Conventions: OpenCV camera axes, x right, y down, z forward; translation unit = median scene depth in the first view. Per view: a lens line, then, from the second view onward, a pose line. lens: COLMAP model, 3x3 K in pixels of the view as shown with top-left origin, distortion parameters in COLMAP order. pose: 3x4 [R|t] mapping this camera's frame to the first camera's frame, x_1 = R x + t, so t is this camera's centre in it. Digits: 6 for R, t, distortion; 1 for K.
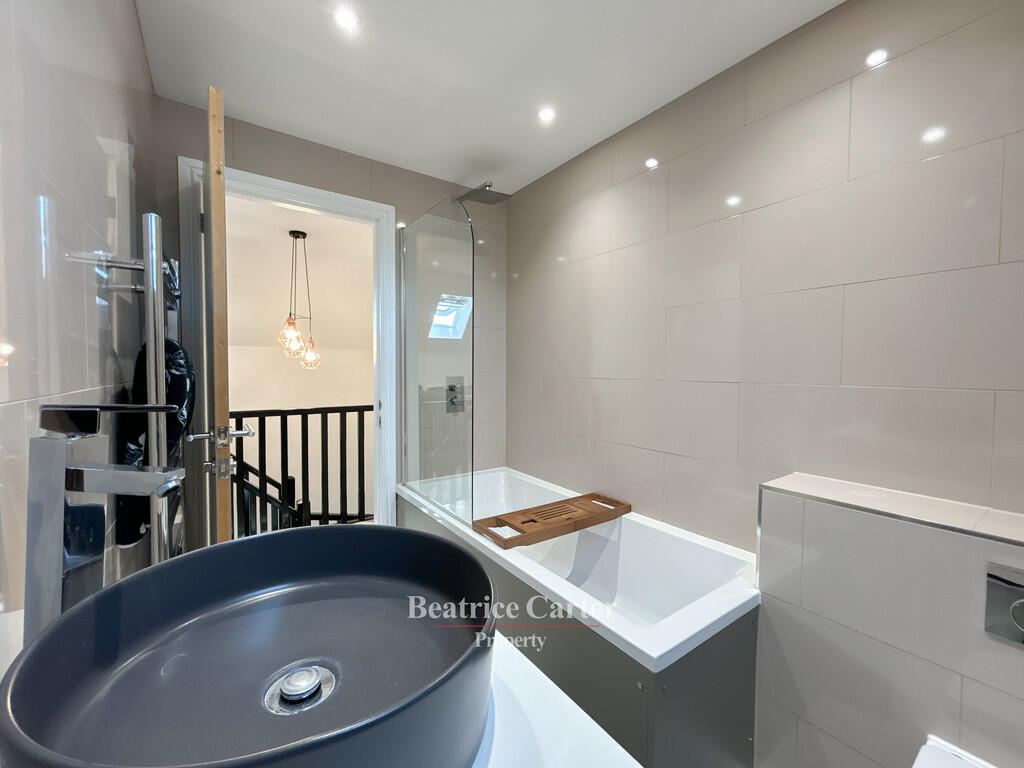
lens RADIAL K [[417.3, 0, 512.0], [0, 417.3, 384.0], [0, 0, 1]] dist [-0.000004, -0.000002]
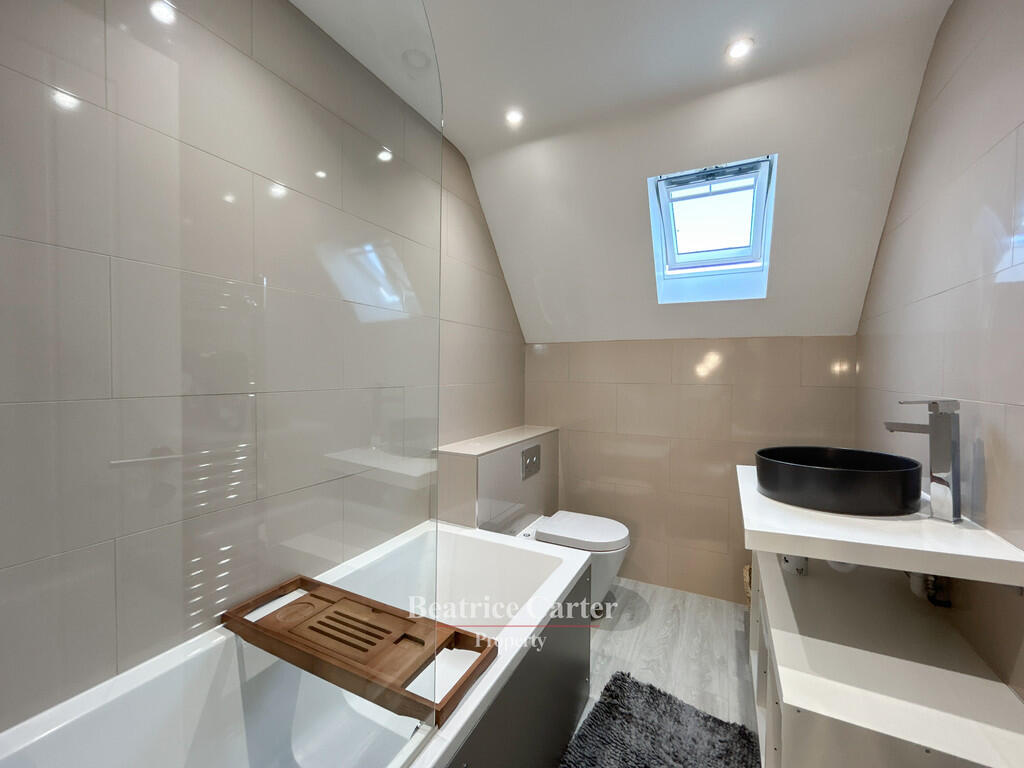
lens RADIAL K [[415.9, 0, 512.1], [0, 415.9, 365.2], [0, 0, 1]] dist [-0.000395, -0.000048]
pose [[-0.464491, 0.007256, 0.885548, -0.491375], [0.018361, 0.999830, 0.001438, -0.040573], [-0.885387, 0.016927, -0.464546, 1.060623]]
